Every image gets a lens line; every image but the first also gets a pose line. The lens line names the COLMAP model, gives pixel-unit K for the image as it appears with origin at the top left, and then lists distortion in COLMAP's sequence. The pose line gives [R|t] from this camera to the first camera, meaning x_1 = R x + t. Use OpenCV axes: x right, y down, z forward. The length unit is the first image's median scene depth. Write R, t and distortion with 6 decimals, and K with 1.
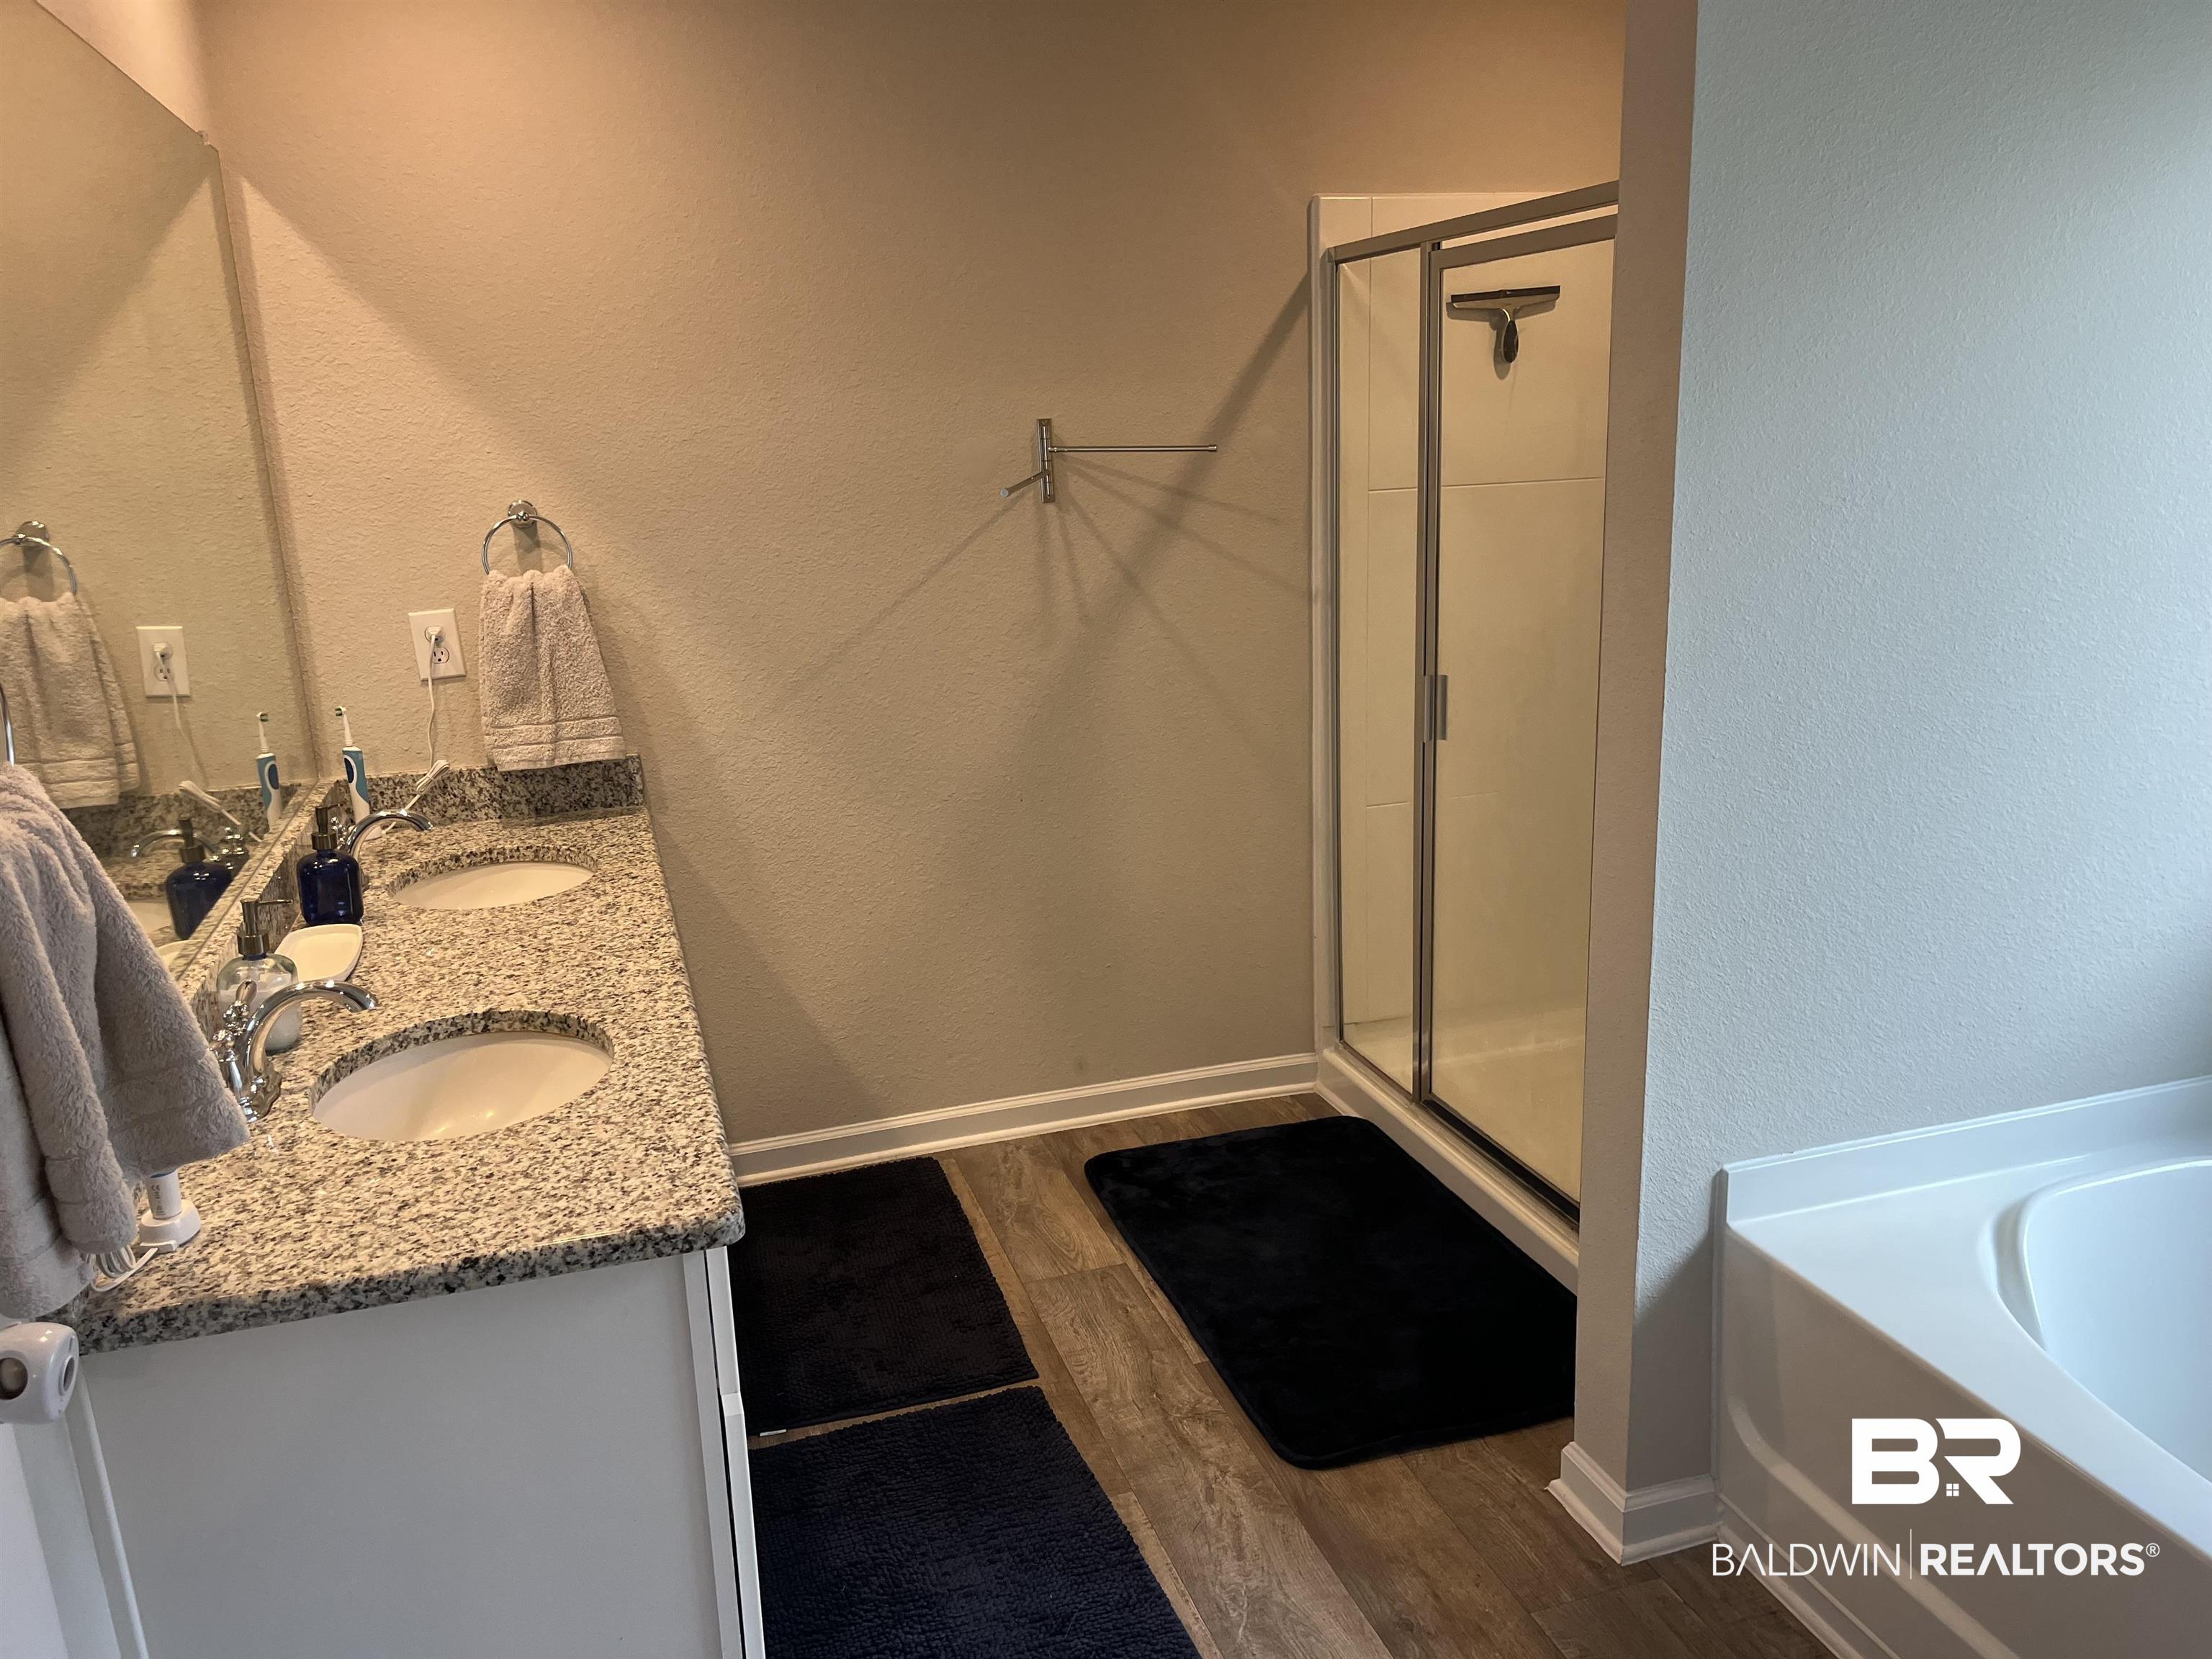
lens RADIAL K [[1661.9, 0, 1087.1], [0, 1661.9, 834.3], [0, 0, 1]] dist [0.090709, -0.113541]
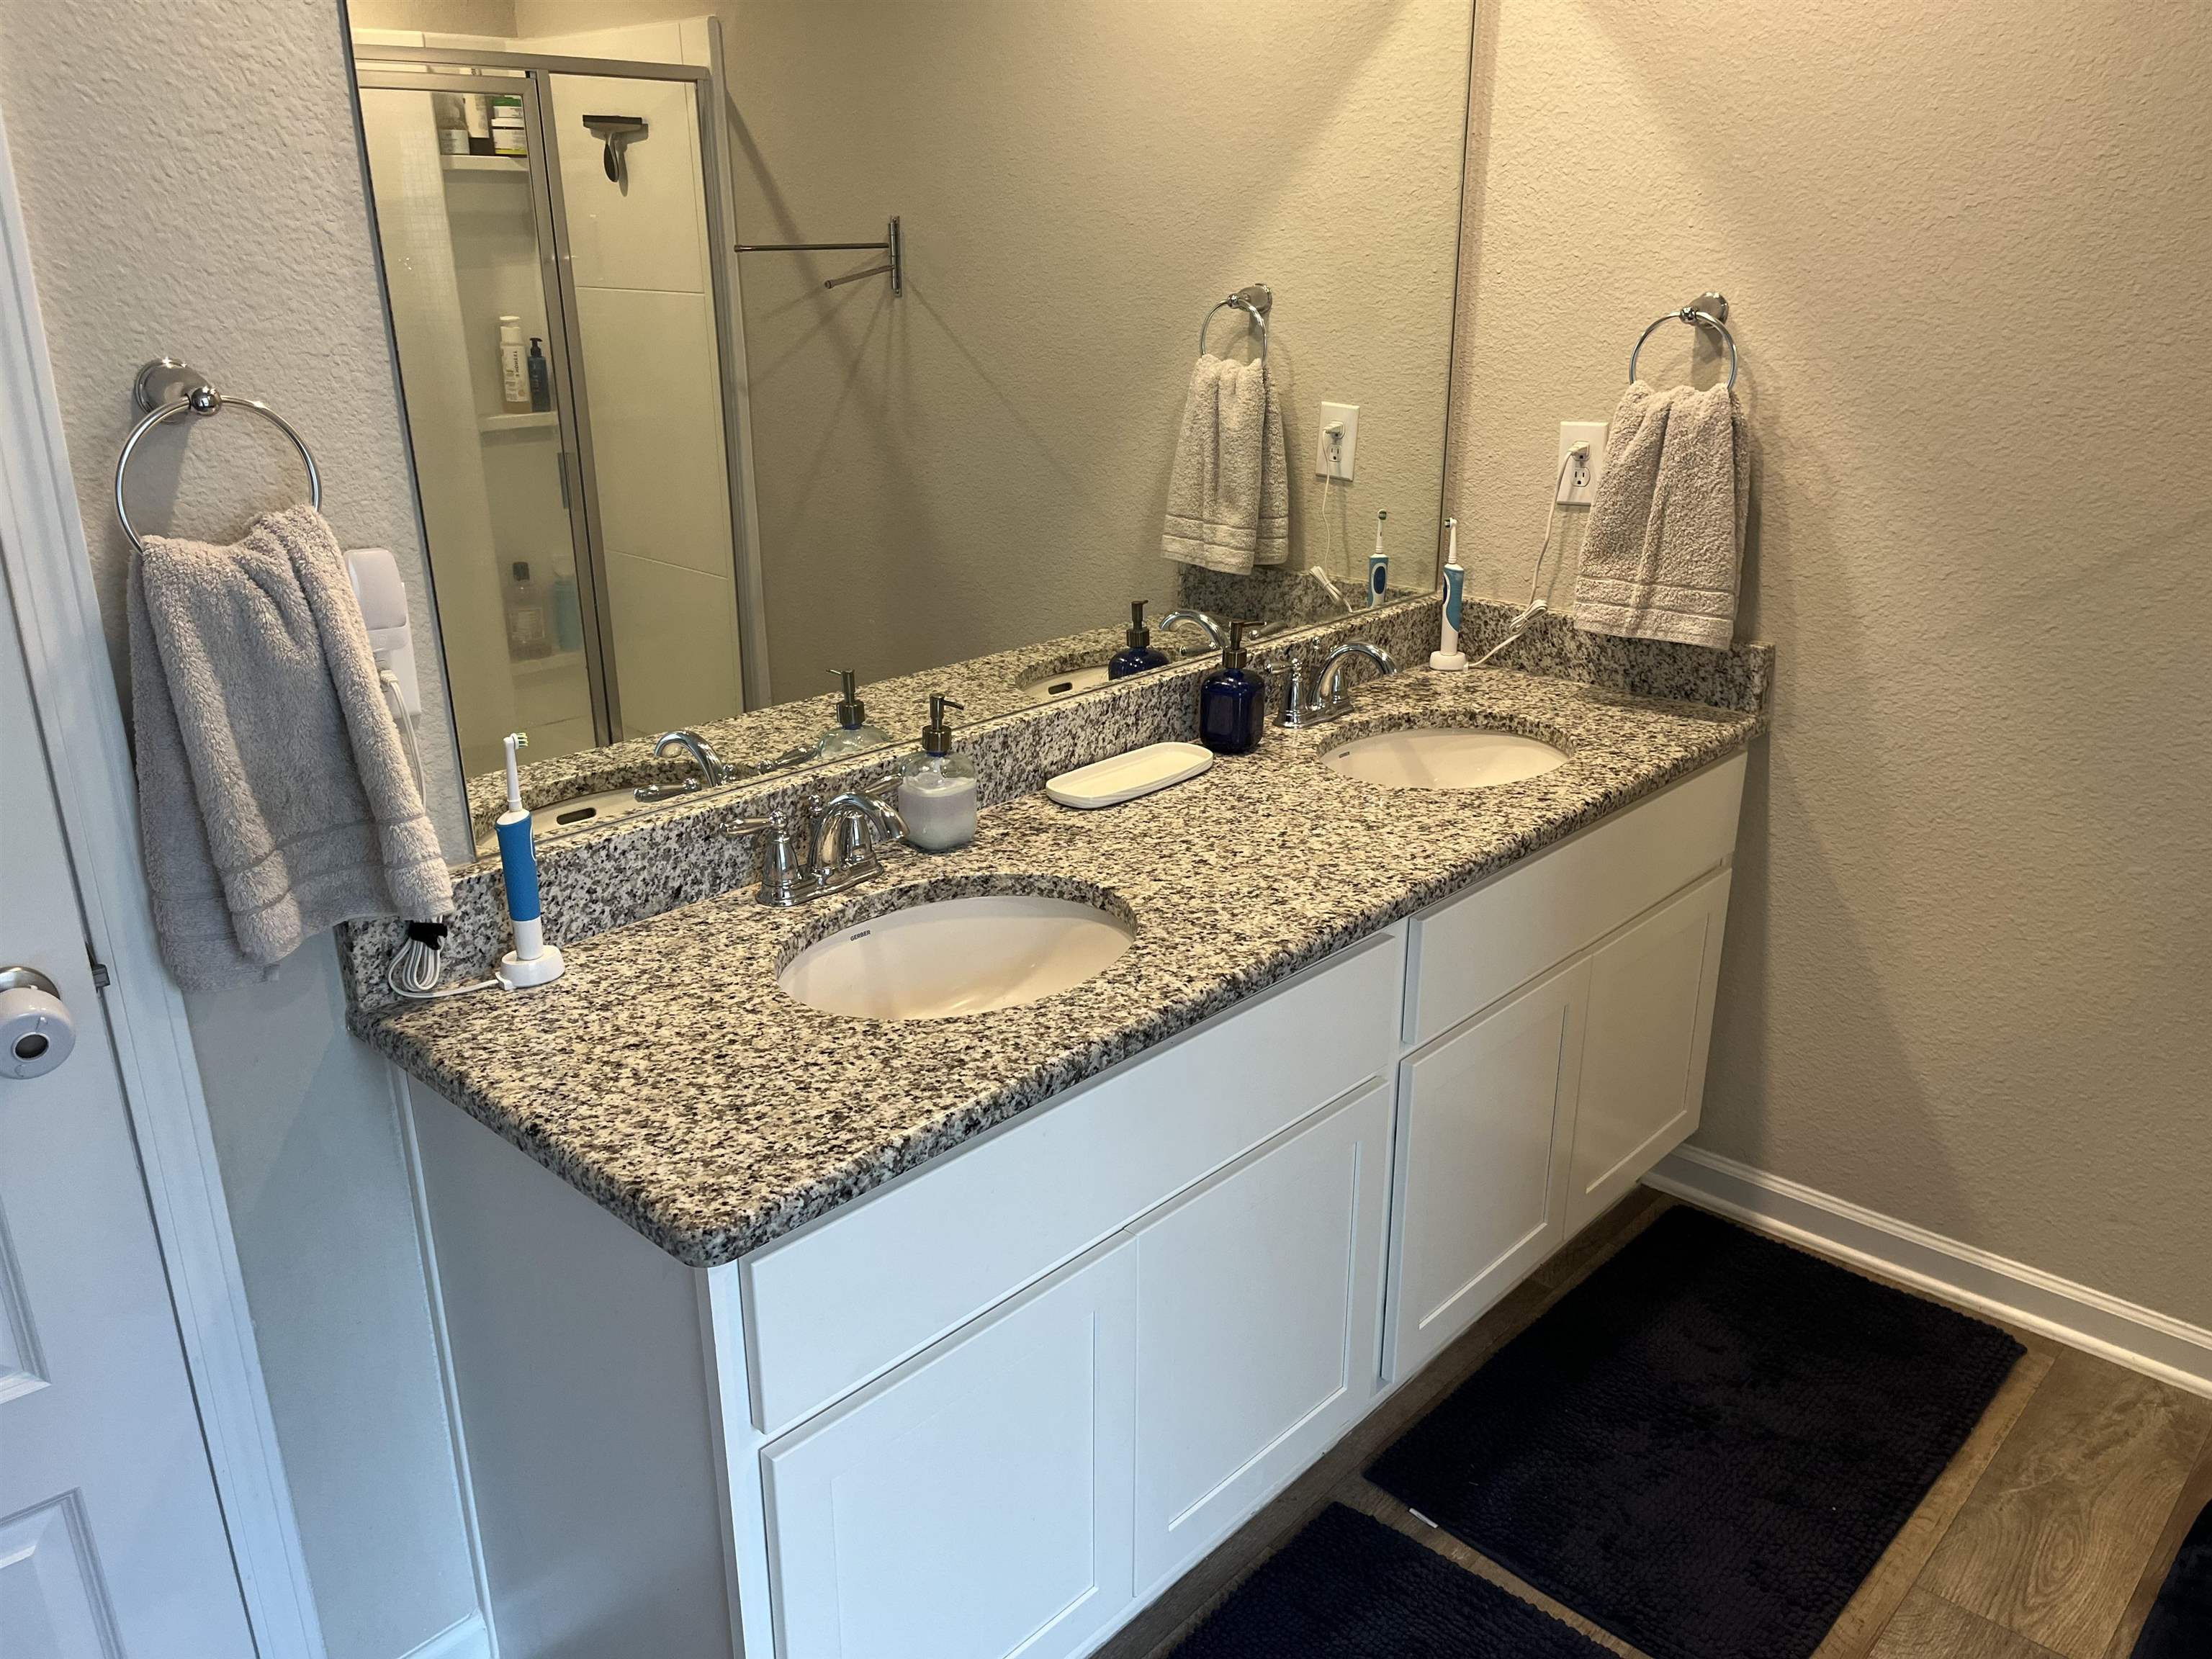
lens RADIAL K [[1661.9, 0, 1087.1], [0, 1661.9, 834.3], [0, 0, 1]] dist [0.090709, -0.113541]
pose [[0.502591, 0.329738, -0.799172, 0.233834], [-0.224217, 0.942492, 0.247863, -0.097430], [0.834943, 0.054614, 0.547620, 0.370570]]
